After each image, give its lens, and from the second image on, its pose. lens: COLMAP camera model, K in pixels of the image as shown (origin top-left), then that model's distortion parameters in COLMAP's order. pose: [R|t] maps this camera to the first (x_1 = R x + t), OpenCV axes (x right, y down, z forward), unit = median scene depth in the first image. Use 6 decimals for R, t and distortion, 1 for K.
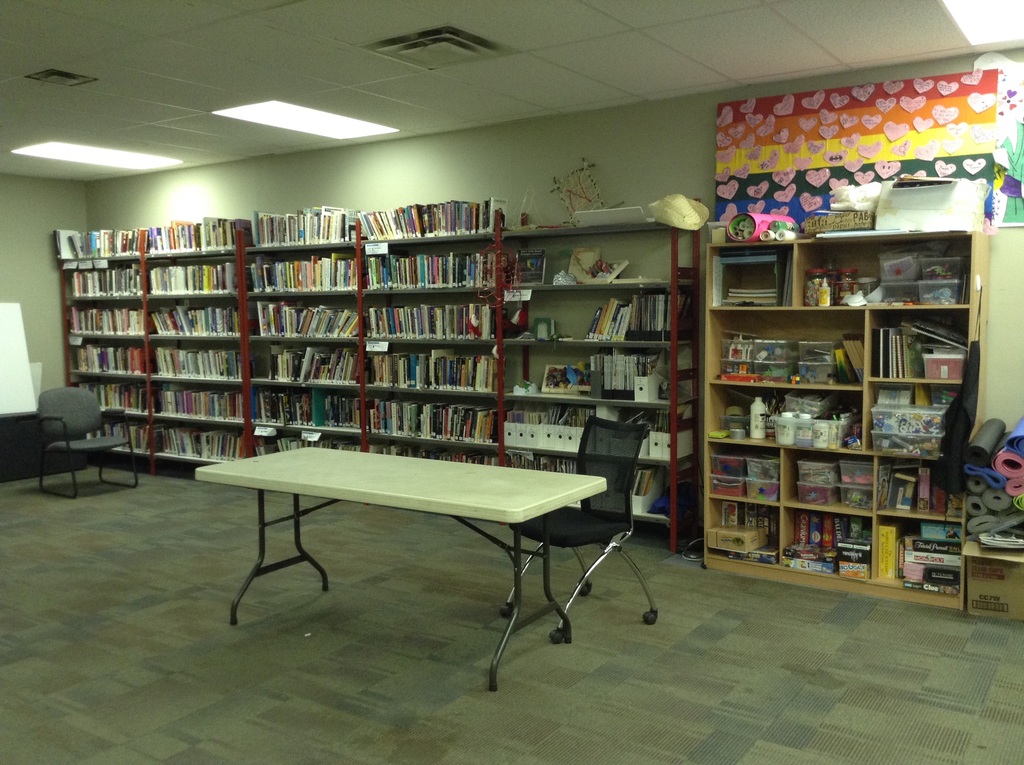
lens RADIAL K [[925.0, 0, 512.0], [0, 925.0, 382.5], [0, 0, 1]] dist [0.104677, -0.208007]
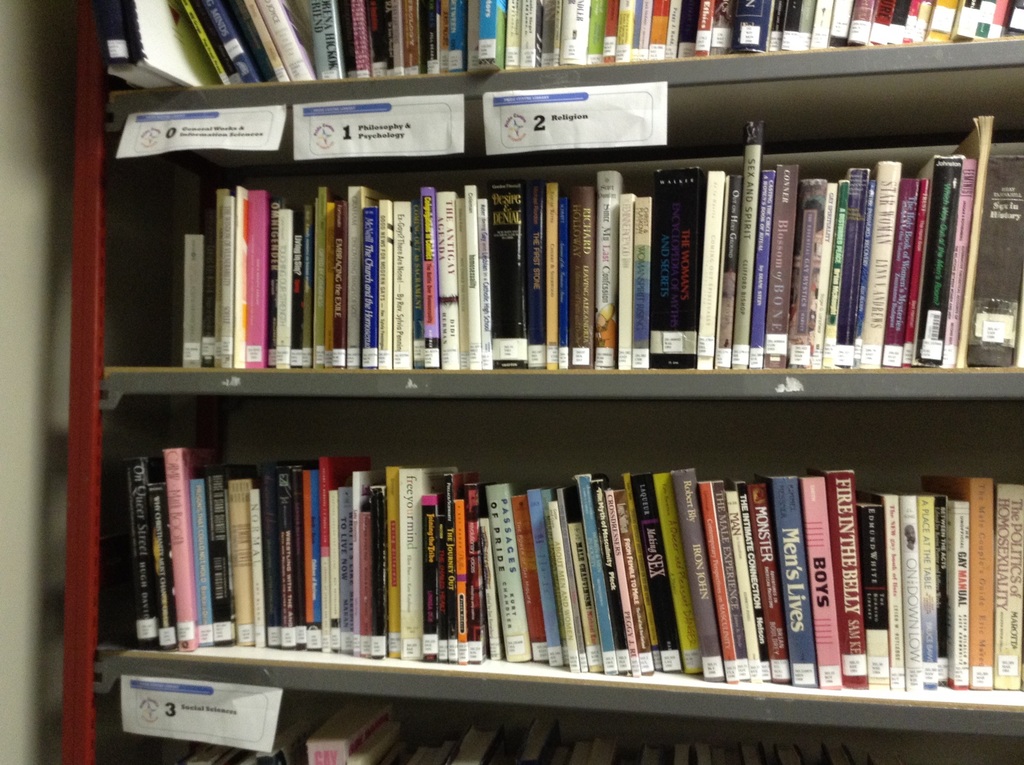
lens RADIAL K [[925.0, 0, 512.0], [0, 925.0, 382.5], [0, 0, 1]] dist [0.104677, -0.208007]
pose [[0.918725, 0.022110, 0.394279, -0.484541], [0.018058, 0.995035, -0.097874, -0.077117], [-0.394485, 0.097039, 0.913764, 0.871720]]
